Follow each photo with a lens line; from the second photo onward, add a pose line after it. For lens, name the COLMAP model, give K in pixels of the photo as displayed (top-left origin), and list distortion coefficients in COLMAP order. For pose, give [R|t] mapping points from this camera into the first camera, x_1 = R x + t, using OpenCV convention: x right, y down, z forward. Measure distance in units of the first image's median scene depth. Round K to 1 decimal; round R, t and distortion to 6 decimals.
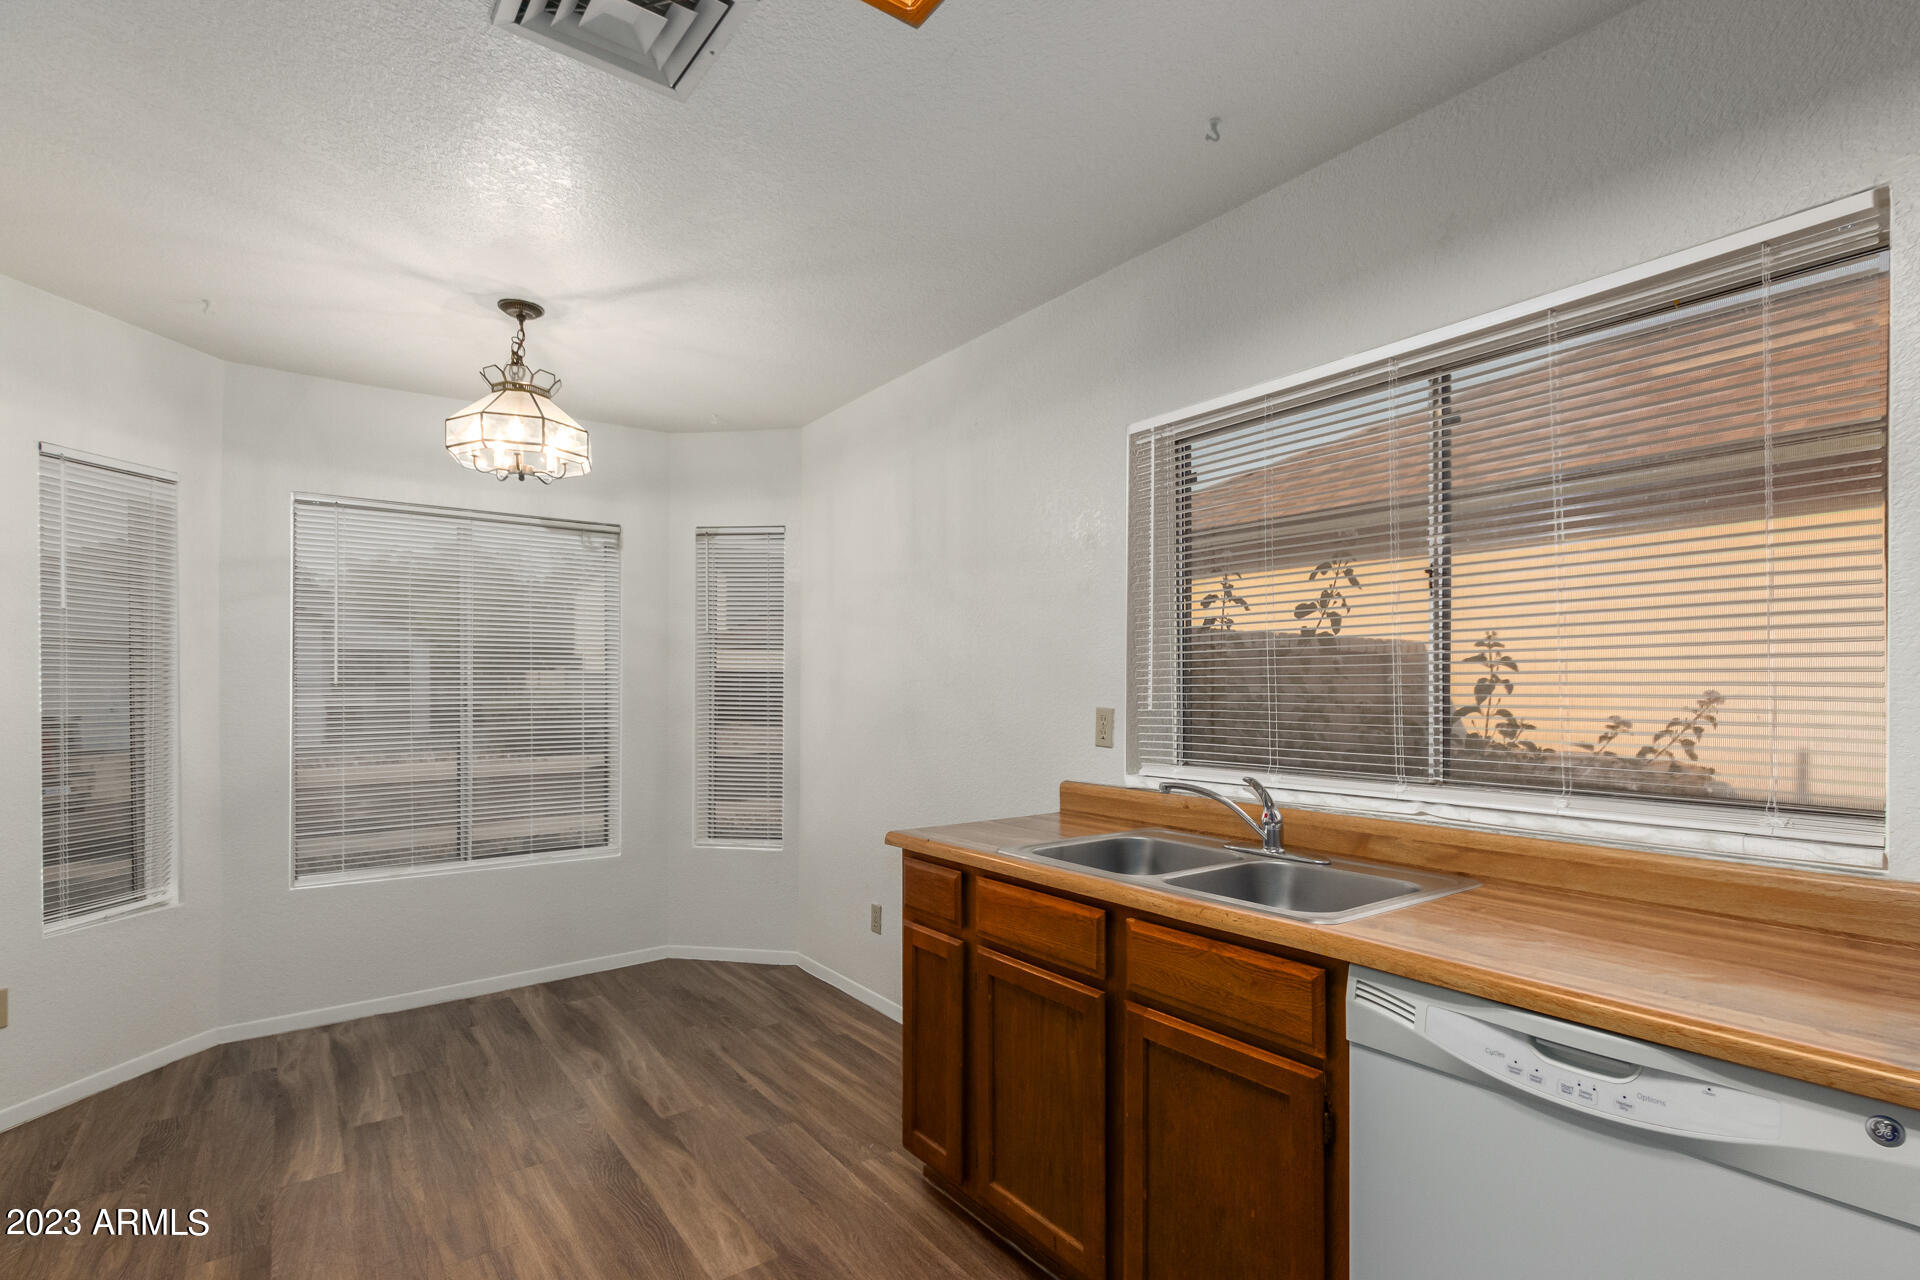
lens RADIAL K [[907.8, 0, 963.9], [0, 907.8, 687.0], [0, 0, 1]] dist [0.001172, -0.000860]
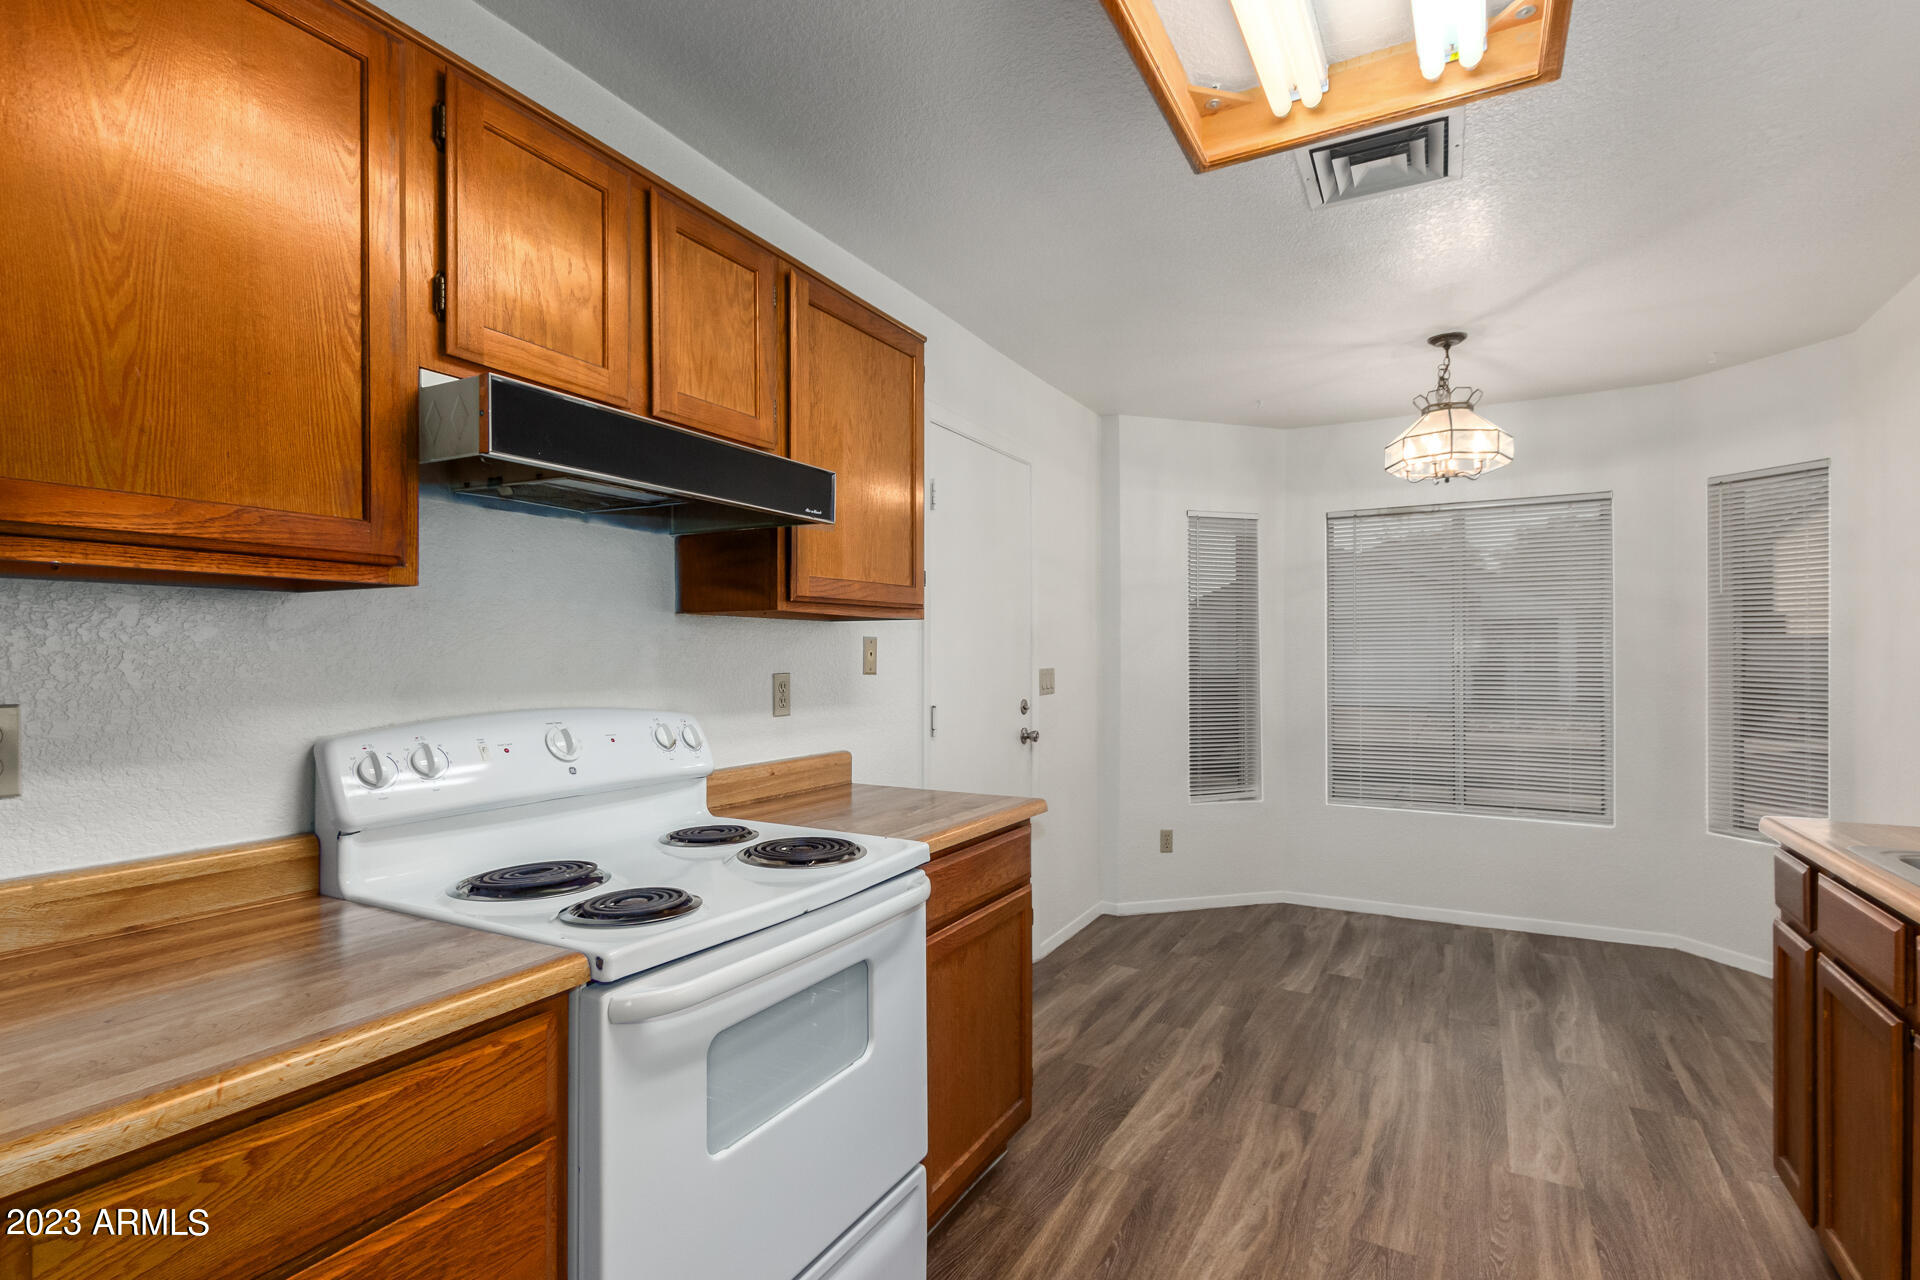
lens RADIAL K [[929.2, 0, 941.9], [0, 929.2, 661.8], [0, 0, 1]] dist [0.007148, 0.000167]
pose [[0.390899, 0.007540, -0.920403, 0.363792], [-0.003193, 0.999972, 0.006835, 0.002309], [0.920428, 0.000267, 0.390912, -0.087076]]
